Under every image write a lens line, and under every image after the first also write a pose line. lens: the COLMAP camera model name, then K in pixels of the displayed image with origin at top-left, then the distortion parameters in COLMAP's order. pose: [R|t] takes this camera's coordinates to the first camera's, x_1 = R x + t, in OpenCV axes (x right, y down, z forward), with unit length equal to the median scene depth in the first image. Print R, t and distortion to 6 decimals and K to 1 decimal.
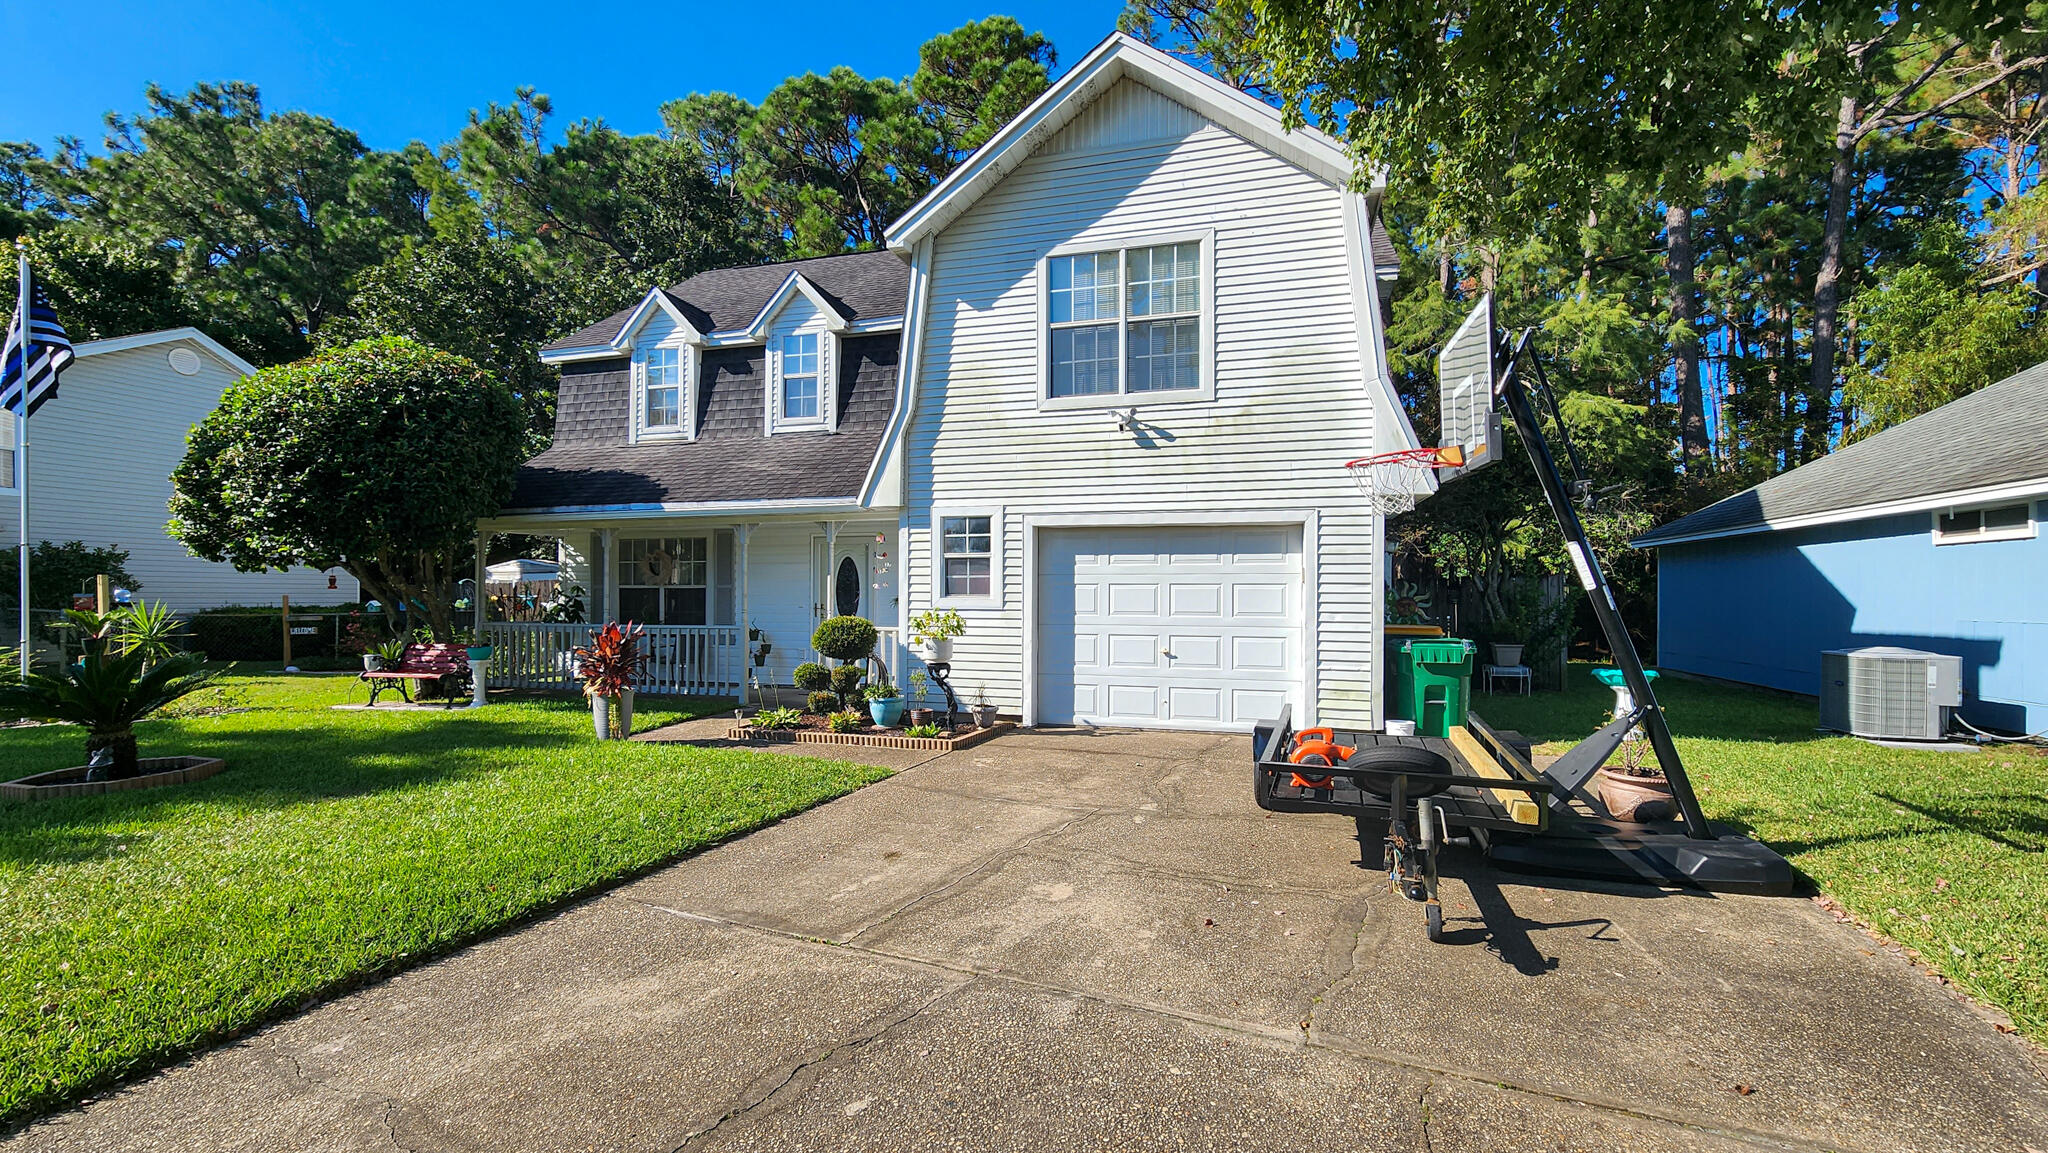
lens RADIAL K [[818.4, 0, 1024.1], [0, 818.4, 597.2], [0, 0, 1]] dist [-0.000675, -0.000106]
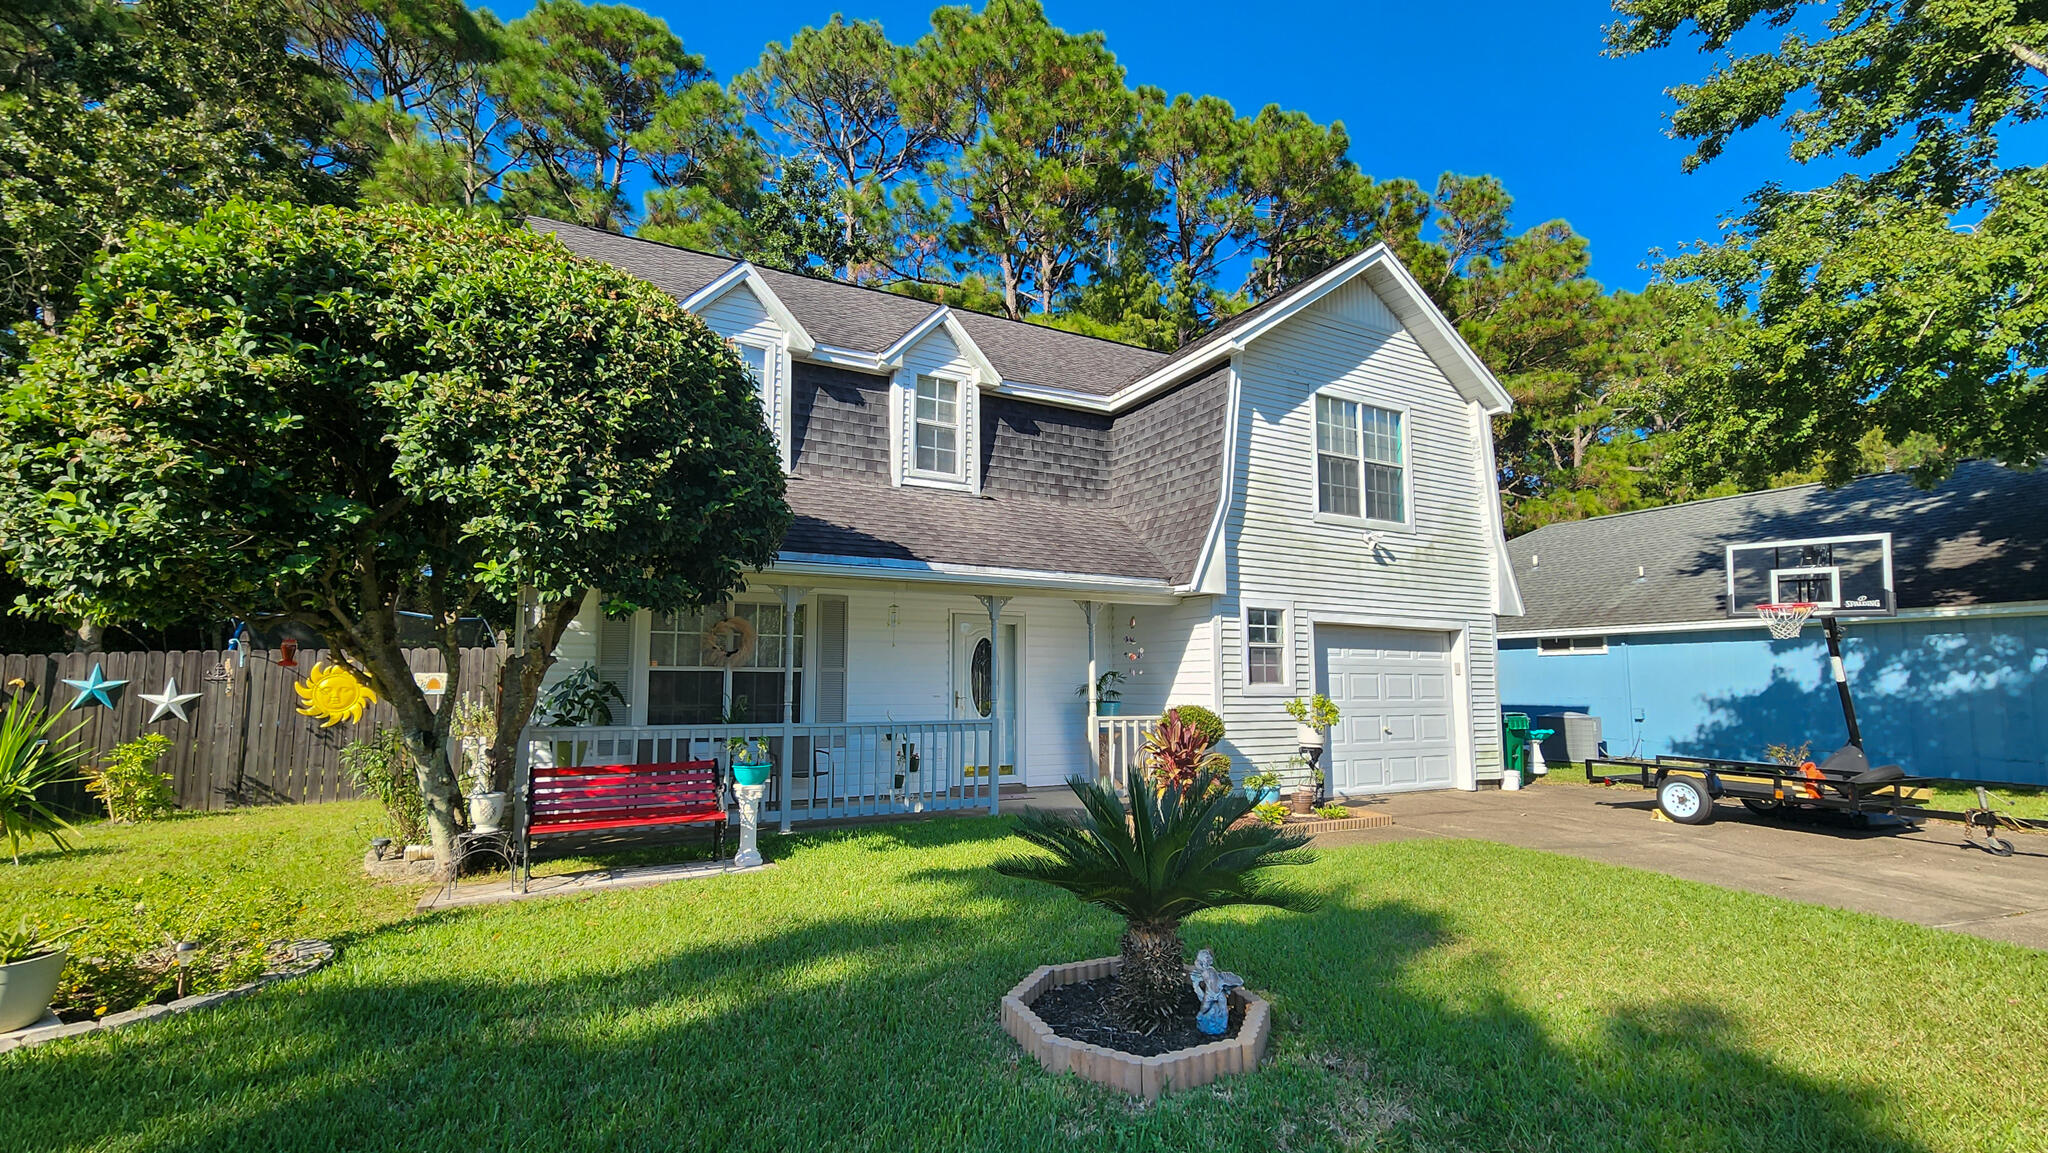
lens RADIAL K [[853.8, 0, 1024.9], [0, 853.8, 606.2], [0, 0, 1]] dist [0.000539, -0.000204]
pose [[0.730953, 0.062569, 0.679553, -1.052783], [0.001469, 0.995641, -0.093253, 0.001758], [-0.682426, 0.069162, 0.727676, 0.402119]]
